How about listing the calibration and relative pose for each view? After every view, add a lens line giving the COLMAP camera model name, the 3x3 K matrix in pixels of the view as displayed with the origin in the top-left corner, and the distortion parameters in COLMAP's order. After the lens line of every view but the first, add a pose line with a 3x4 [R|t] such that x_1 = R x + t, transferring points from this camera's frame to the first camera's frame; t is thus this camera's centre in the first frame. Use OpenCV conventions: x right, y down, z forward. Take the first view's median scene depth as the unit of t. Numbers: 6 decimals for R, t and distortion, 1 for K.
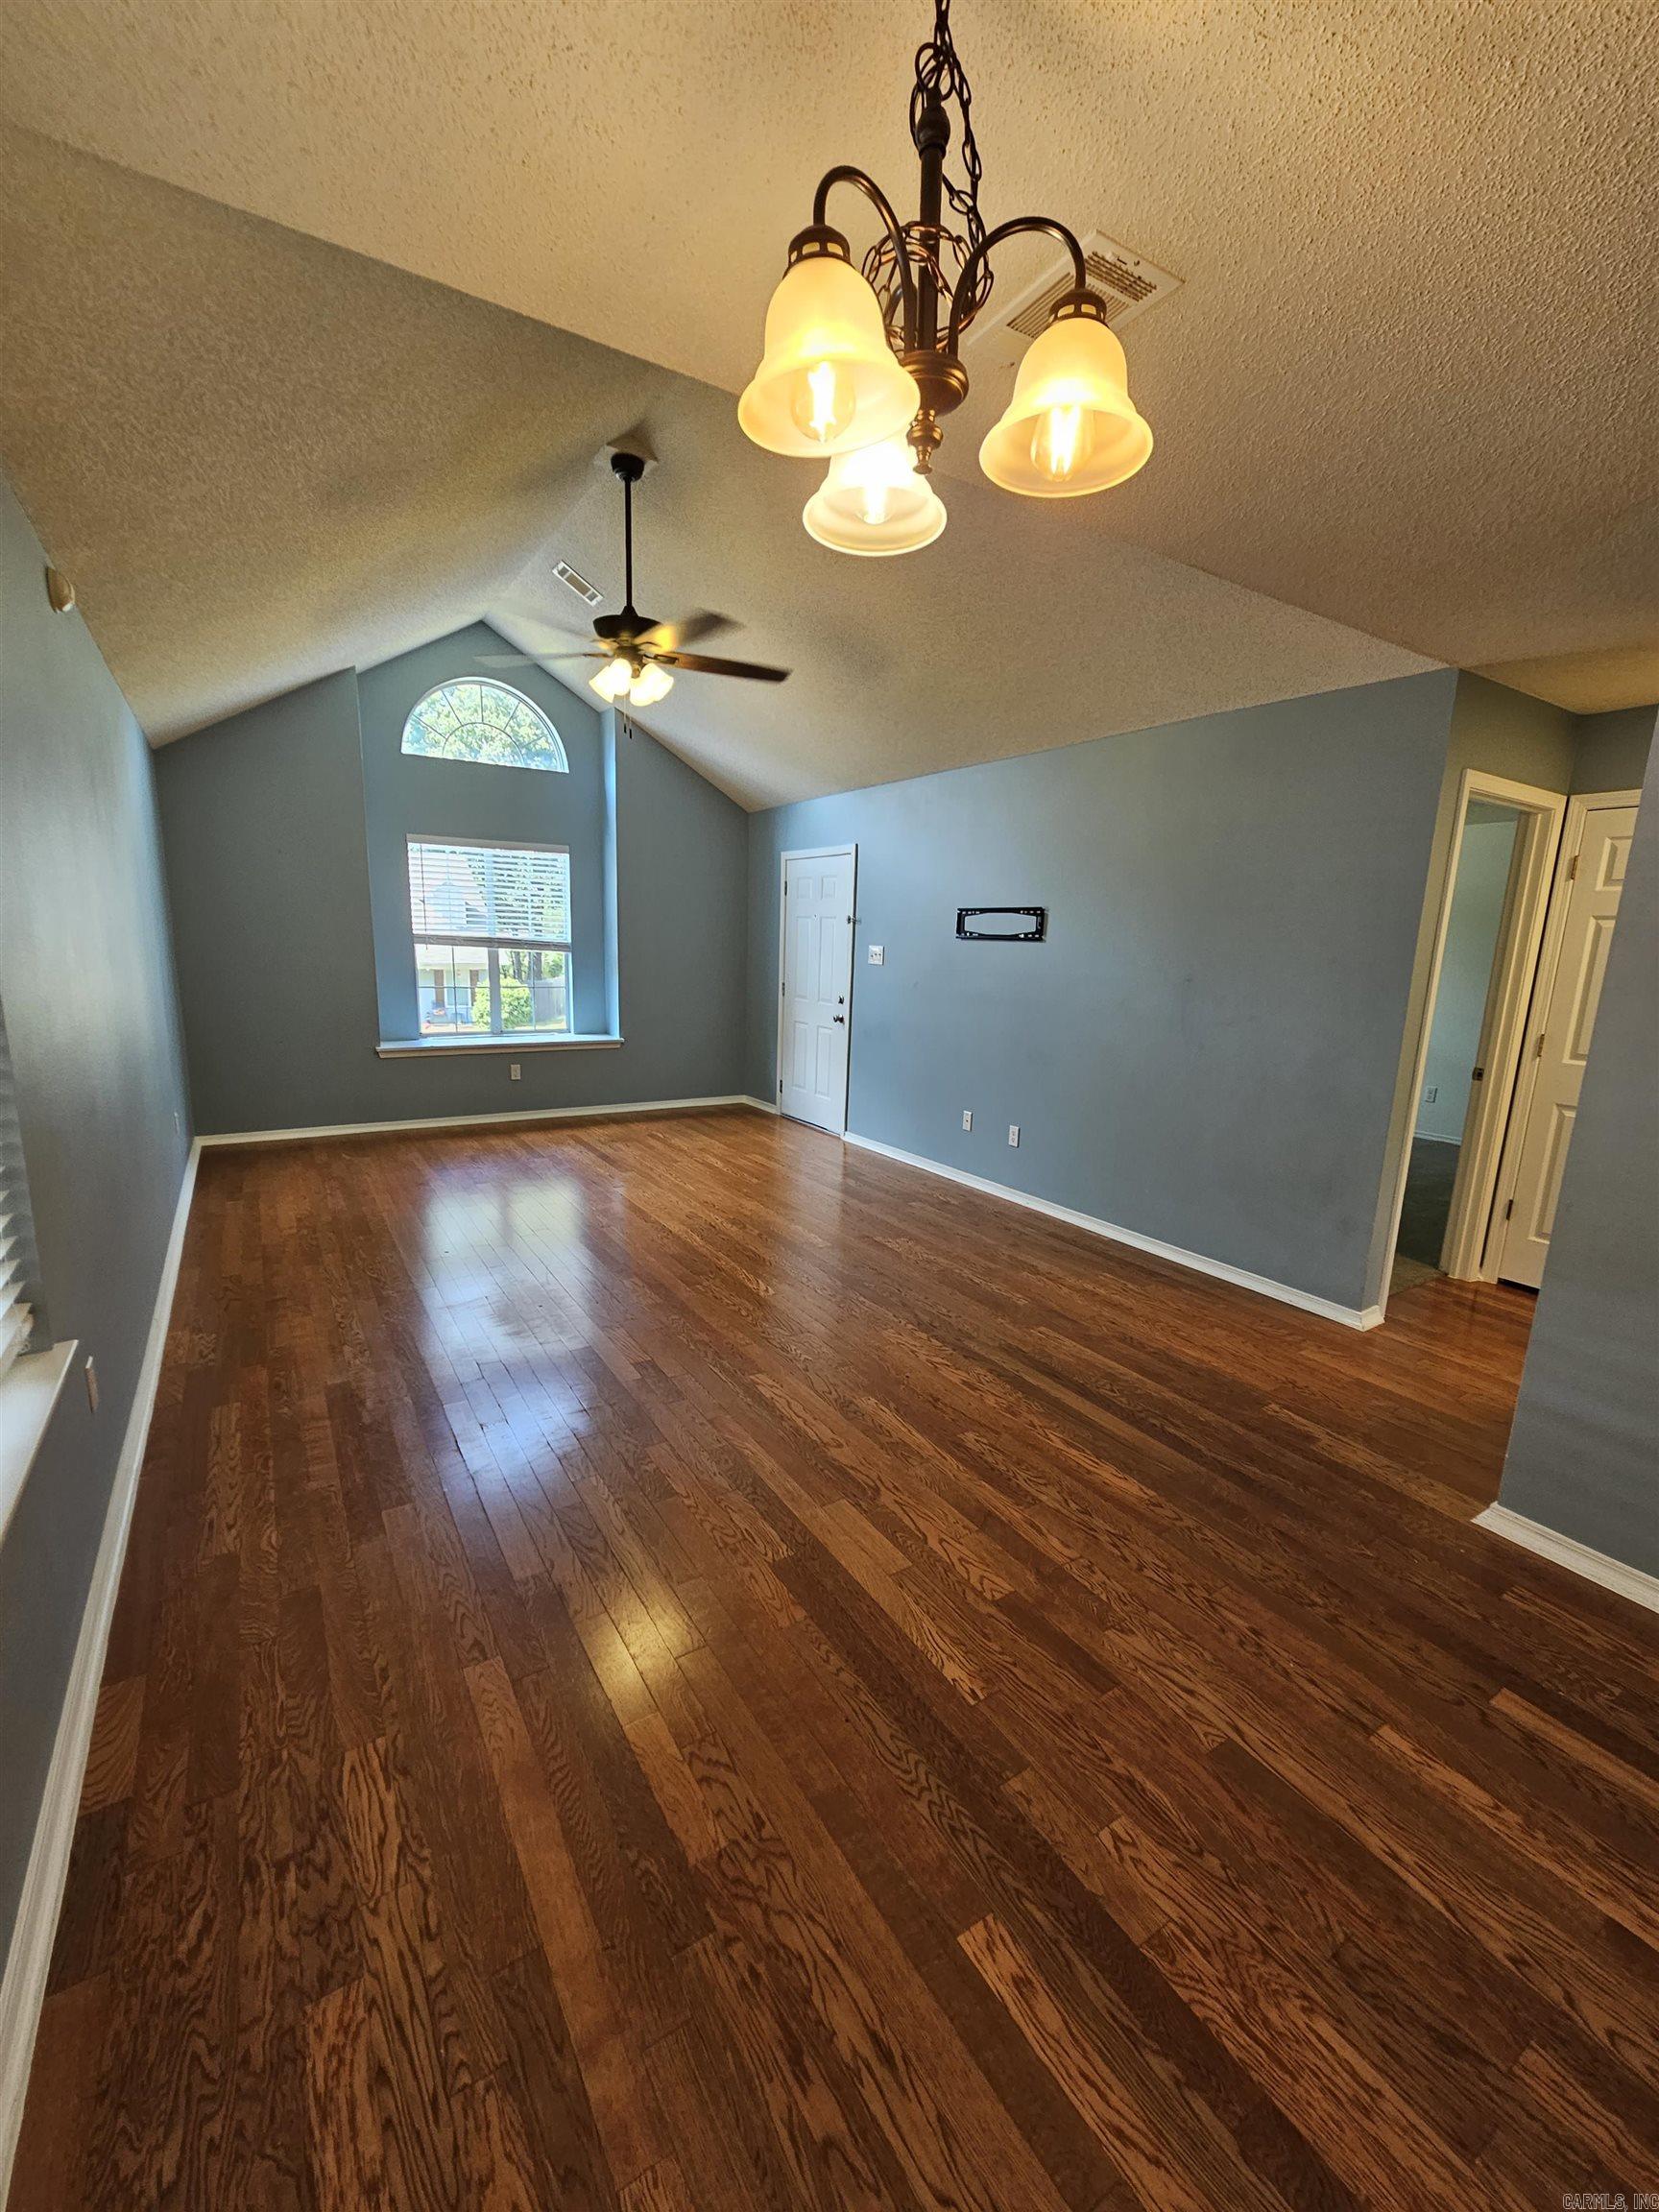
lens RADIAL K [[906.0, 0, 829.4], [0, 906.0, 1109.1], [0, 0, 1]] dist [-0.004571, 0.000745]
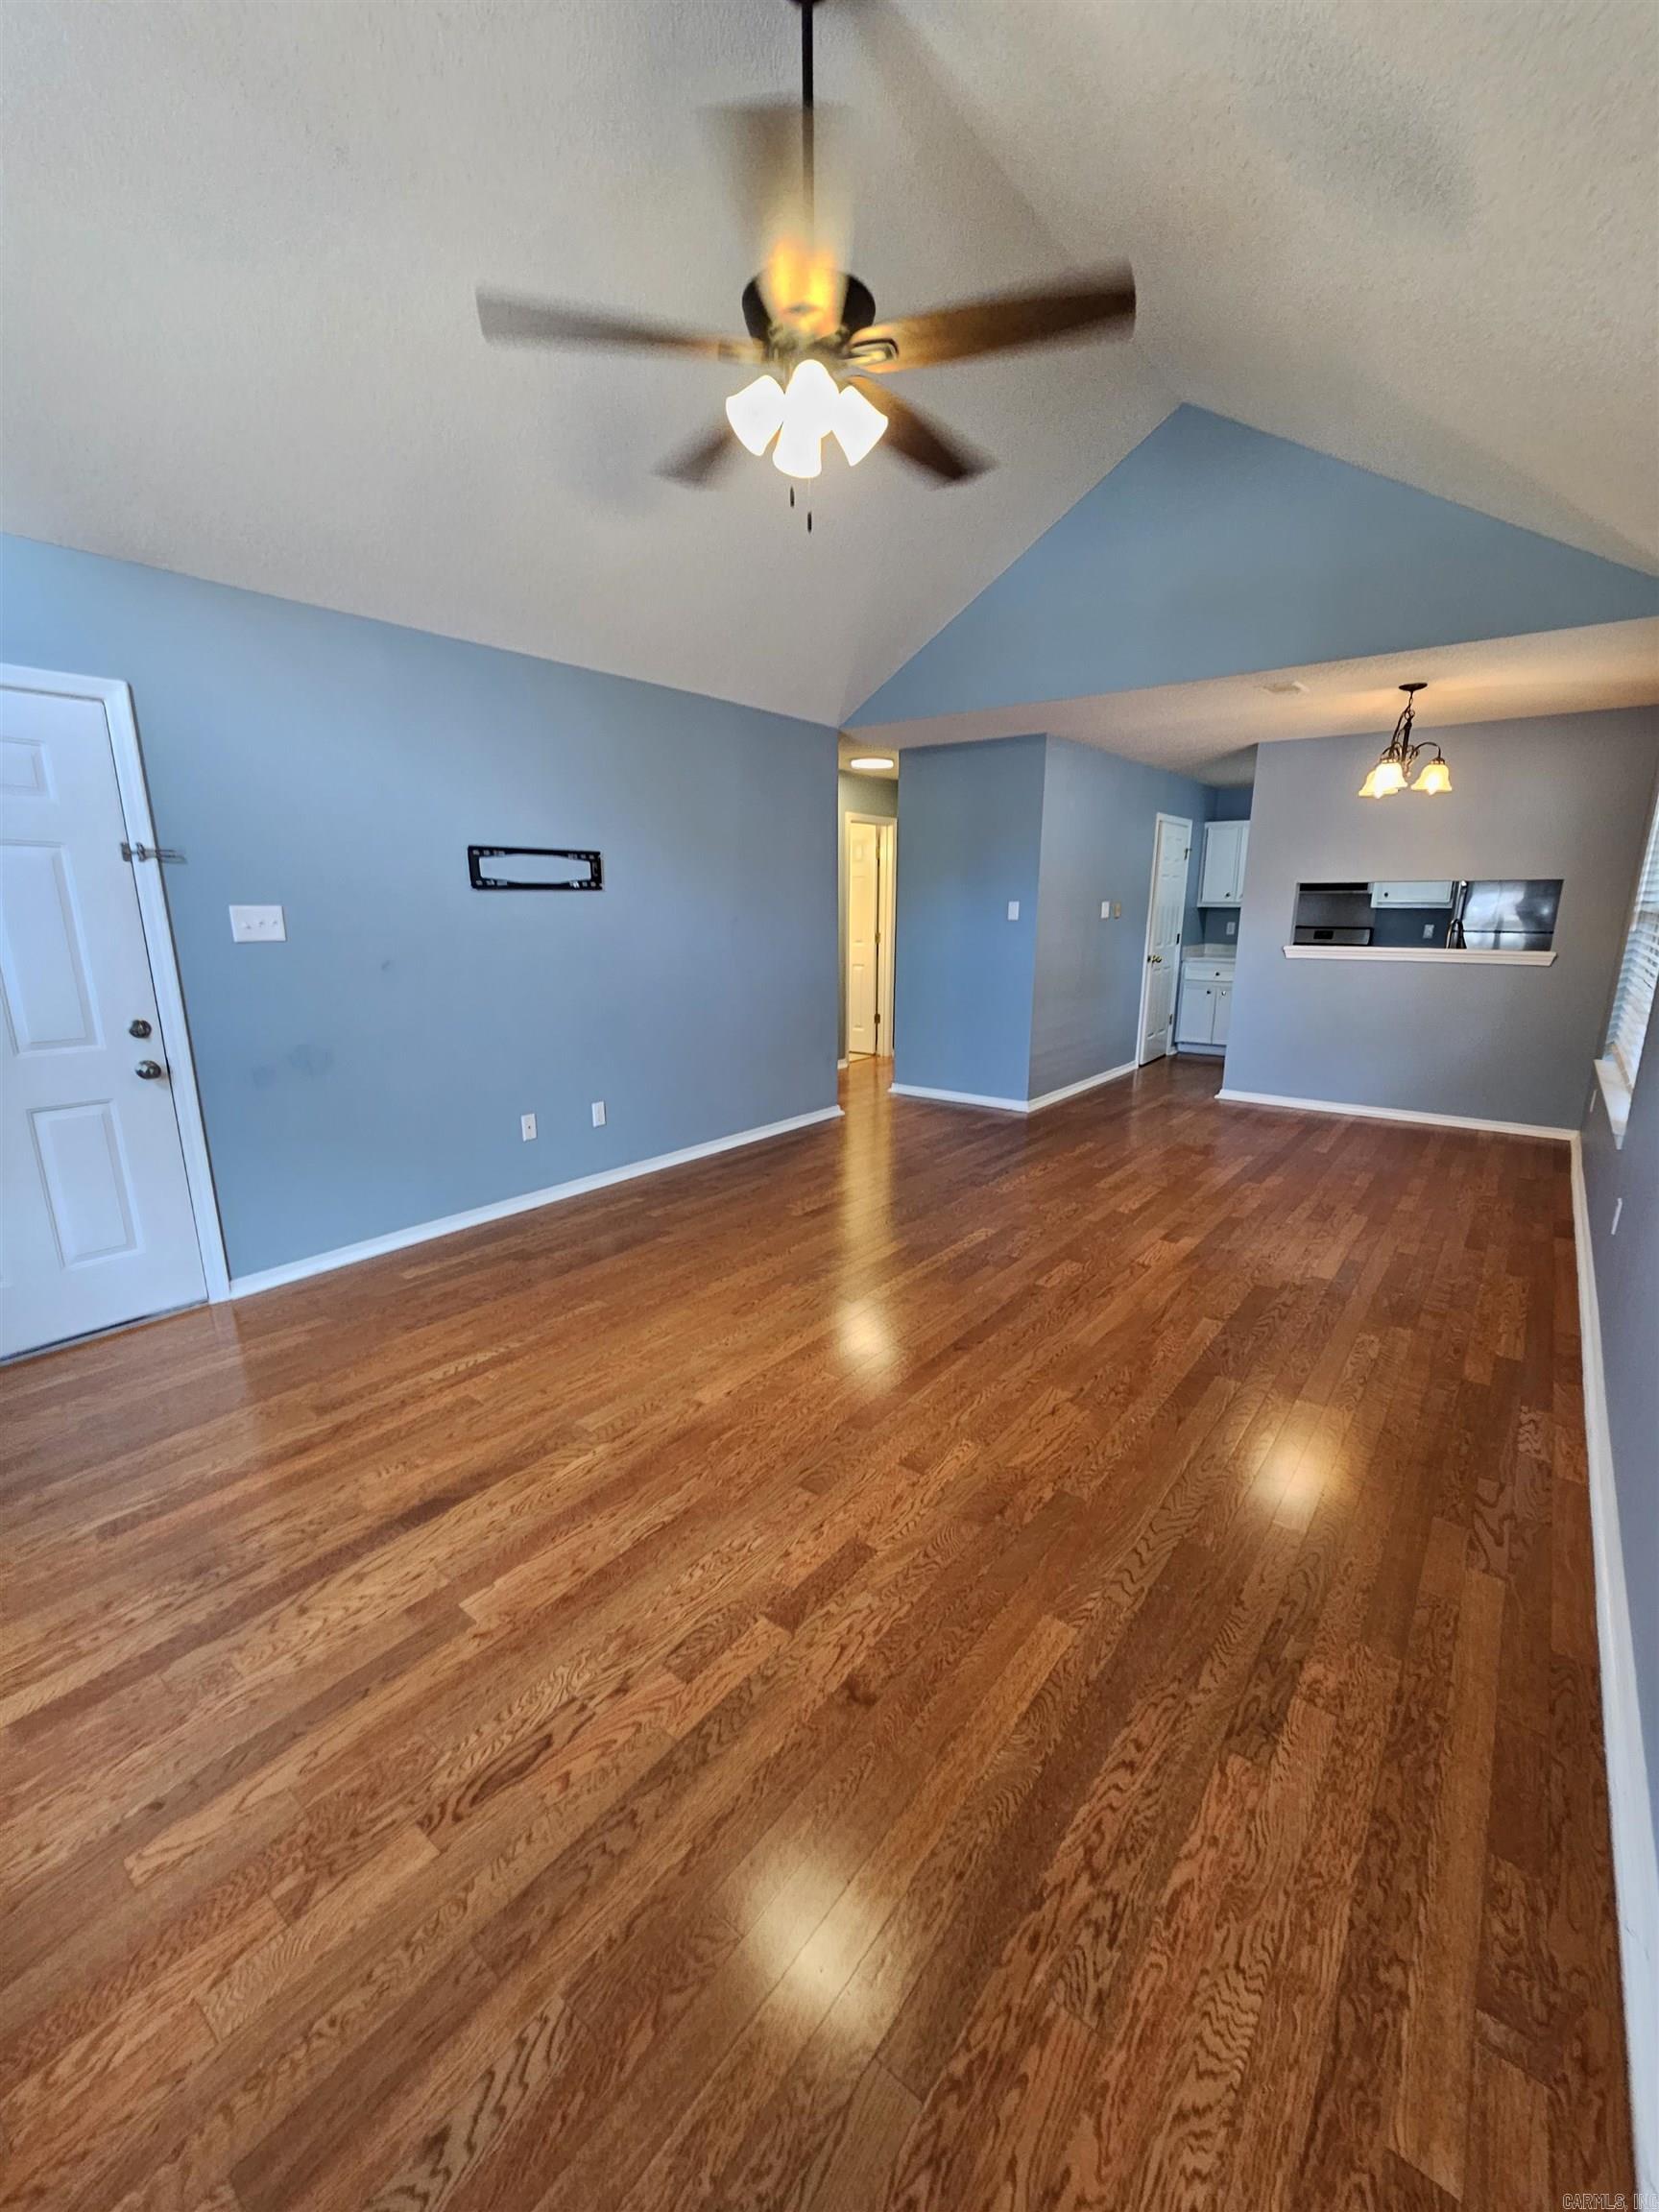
lens RADIAL K [[906.0, 0, 841.1], [0, 906.0, 1125.4], [0, 0, 1]] dist [-0.004571, 0.000745]
pose [[-0.344365, -0.253941, 0.903840, -0.831248], [0.167422, 0.930682, 0.325270, -0.254422], [-0.923787, 0.263334, -0.277979, 1.258344]]
